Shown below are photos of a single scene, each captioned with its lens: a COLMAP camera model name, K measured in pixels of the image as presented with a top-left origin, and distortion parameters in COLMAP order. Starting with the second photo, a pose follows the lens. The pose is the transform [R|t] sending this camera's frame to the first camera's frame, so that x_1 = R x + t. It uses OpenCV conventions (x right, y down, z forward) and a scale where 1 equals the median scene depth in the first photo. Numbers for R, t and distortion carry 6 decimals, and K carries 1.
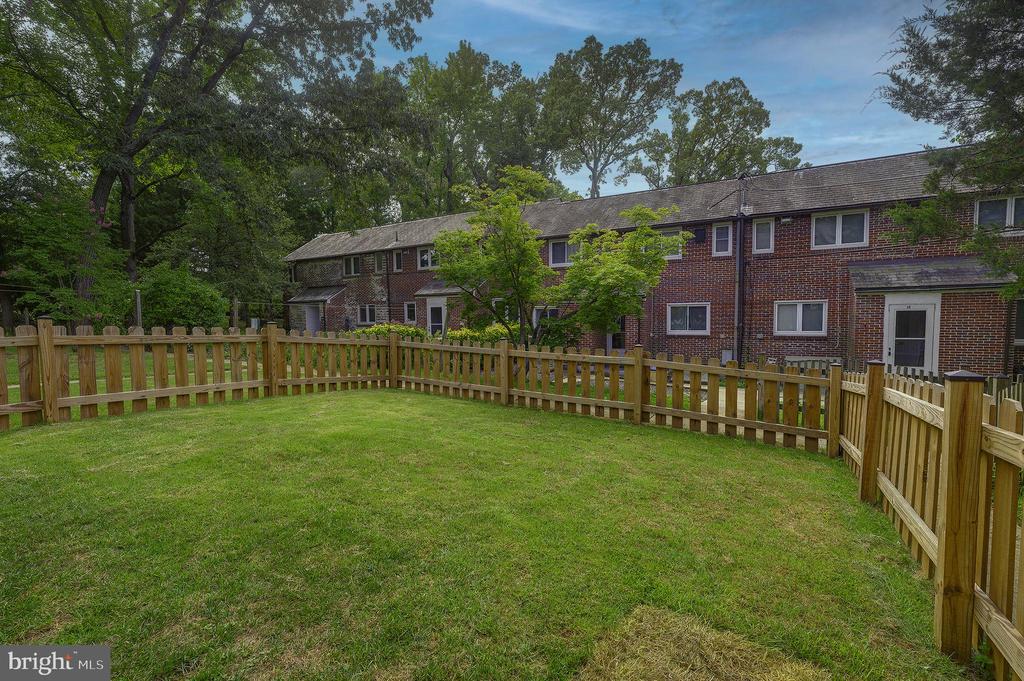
lens RADIAL K [[441.9, 0, 499.2], [0, 441.9, 343.5], [0, 0, 1]] dist [-0.000539, -0.000228]
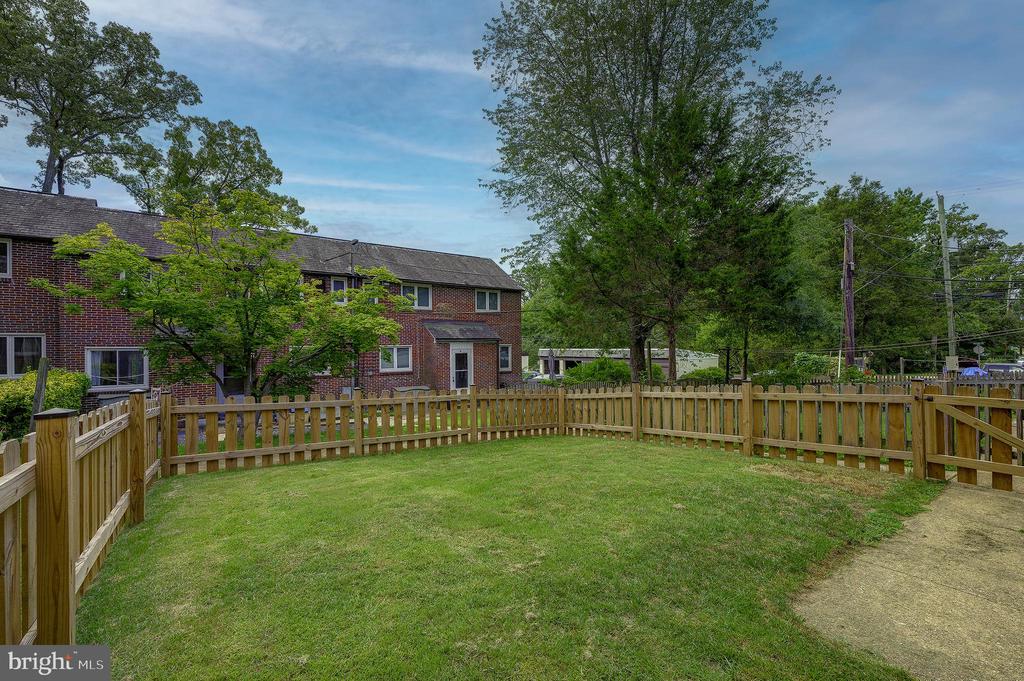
lens RADIAL K [[441.9, 0, 499.2], [0, 441.9, 343.5], [0, 0, 1]] dist [-0.000539, -0.000228]
pose [[0.445251, 0.016102, 0.895261, -0.129764], [0.059178, 0.997123, -0.047365, -0.007440], [-0.893448, 0.074069, 0.443017, 0.047593]]
